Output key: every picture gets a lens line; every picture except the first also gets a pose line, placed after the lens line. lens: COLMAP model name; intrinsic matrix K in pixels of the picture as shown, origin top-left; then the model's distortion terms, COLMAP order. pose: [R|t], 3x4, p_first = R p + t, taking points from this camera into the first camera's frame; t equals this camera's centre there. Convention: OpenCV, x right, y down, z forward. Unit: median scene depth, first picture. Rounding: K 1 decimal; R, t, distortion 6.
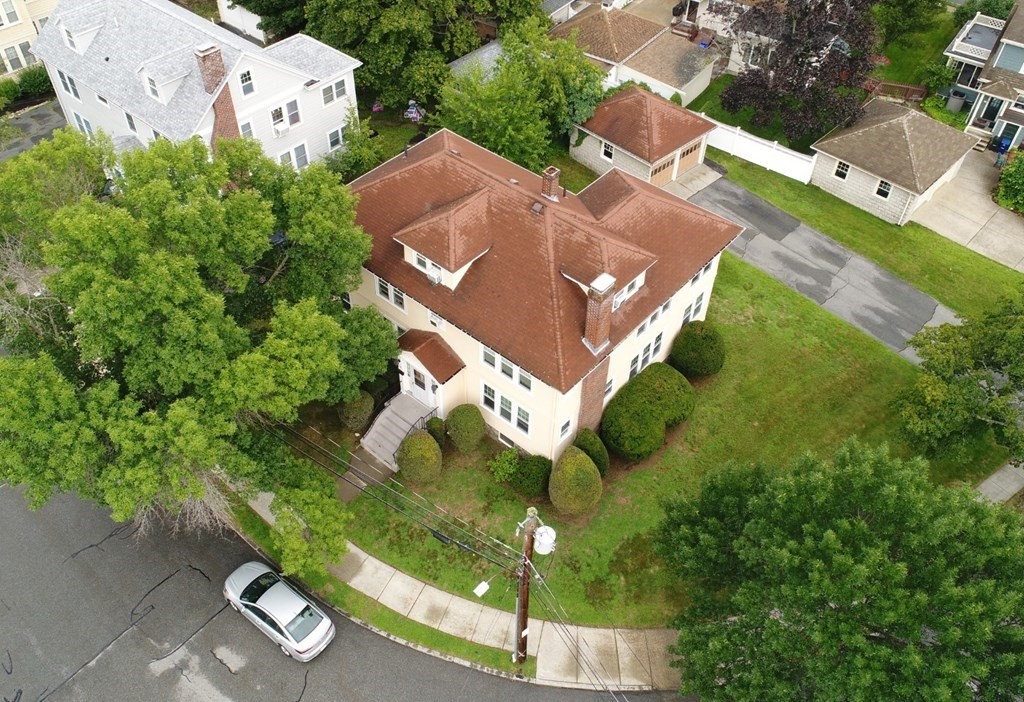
lens RADIAL K [[834.7, 0, 505.6], [0, 834.7, 348.5], [0, 0, 1]] dist [0.001110, -0.003138]
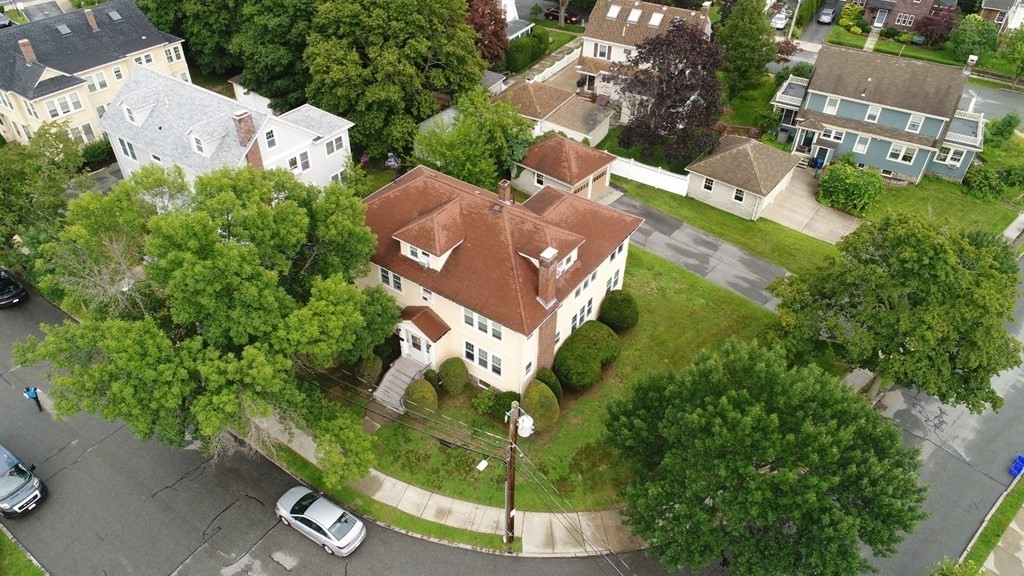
lens RADIAL K [[672.5, 0, 512.0], [0, 672.5, 288.0], [0, 0, 1]] dist [-0.000555, -0.001552]
pose [[0.994521, -0.064921, 0.081934, -0.034394], [0.073950, 0.990900, -0.112467, 0.085052], [-0.073887, 0.117910, 0.990272, -0.086626]]
